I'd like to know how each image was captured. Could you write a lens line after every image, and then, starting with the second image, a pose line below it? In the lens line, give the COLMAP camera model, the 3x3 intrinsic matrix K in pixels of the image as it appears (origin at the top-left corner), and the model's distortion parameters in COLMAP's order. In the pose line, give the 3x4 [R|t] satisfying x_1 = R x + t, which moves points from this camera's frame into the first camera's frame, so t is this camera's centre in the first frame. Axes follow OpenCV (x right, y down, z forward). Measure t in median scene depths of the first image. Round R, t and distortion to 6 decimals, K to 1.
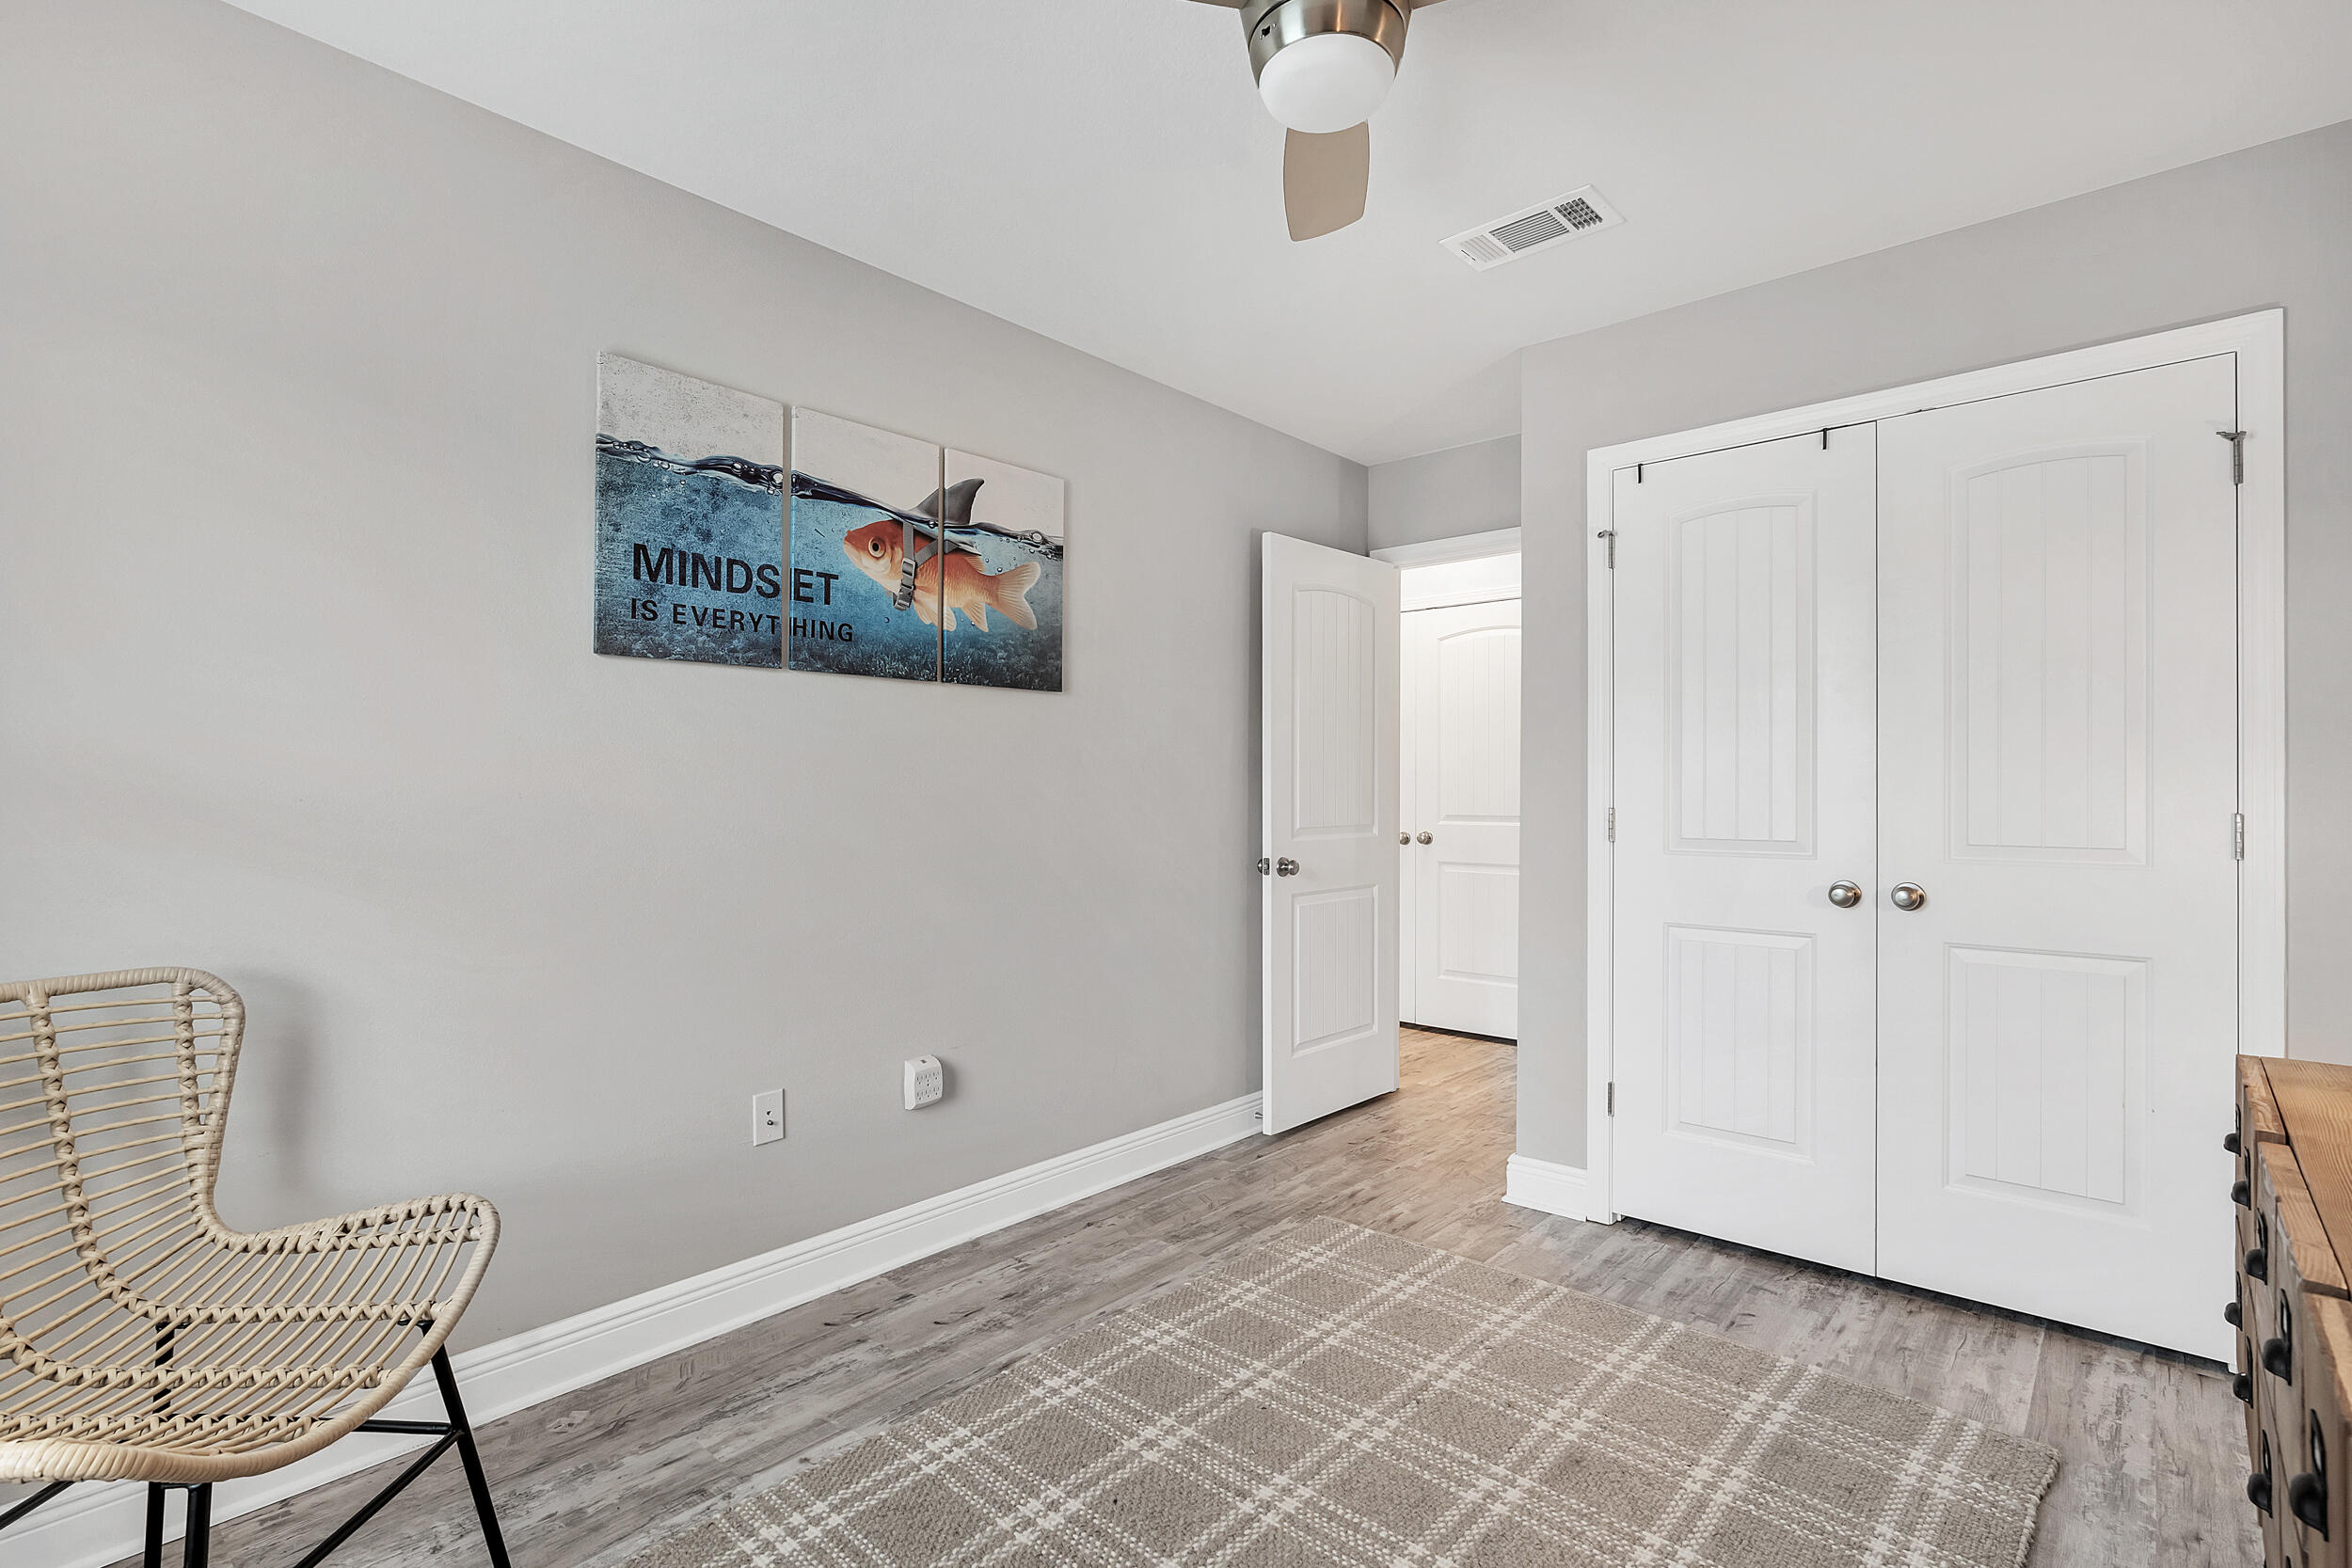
lens RADIAL K [[1107.3, 0, 1172.3], [0, 1107.3, 781.5], [0, 0, 1]] dist [-0.001988, -0.000715]
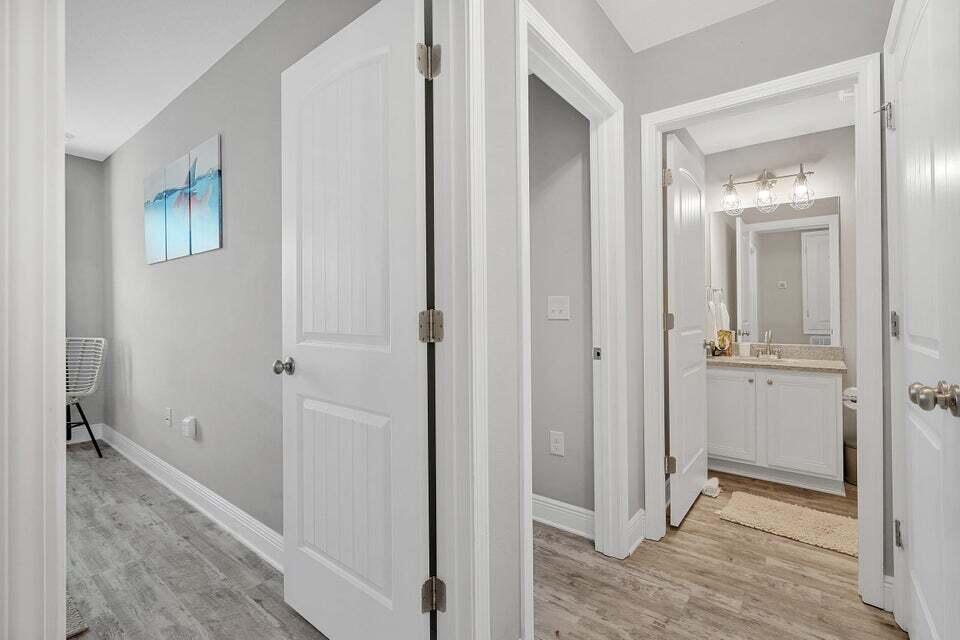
lens RADIAL K [[415.9, 0, 508.2], [0, 415.9, 315.0], [0, 0, 1]] dist [-0.017691, -0.000211]
pose [[0.102947, -0.001553, -0.994686, 0.661379], [0.005801, 0.999983, -0.000961, 0.022793], [0.994670, -0.005671, 0.102954, 1.442531]]
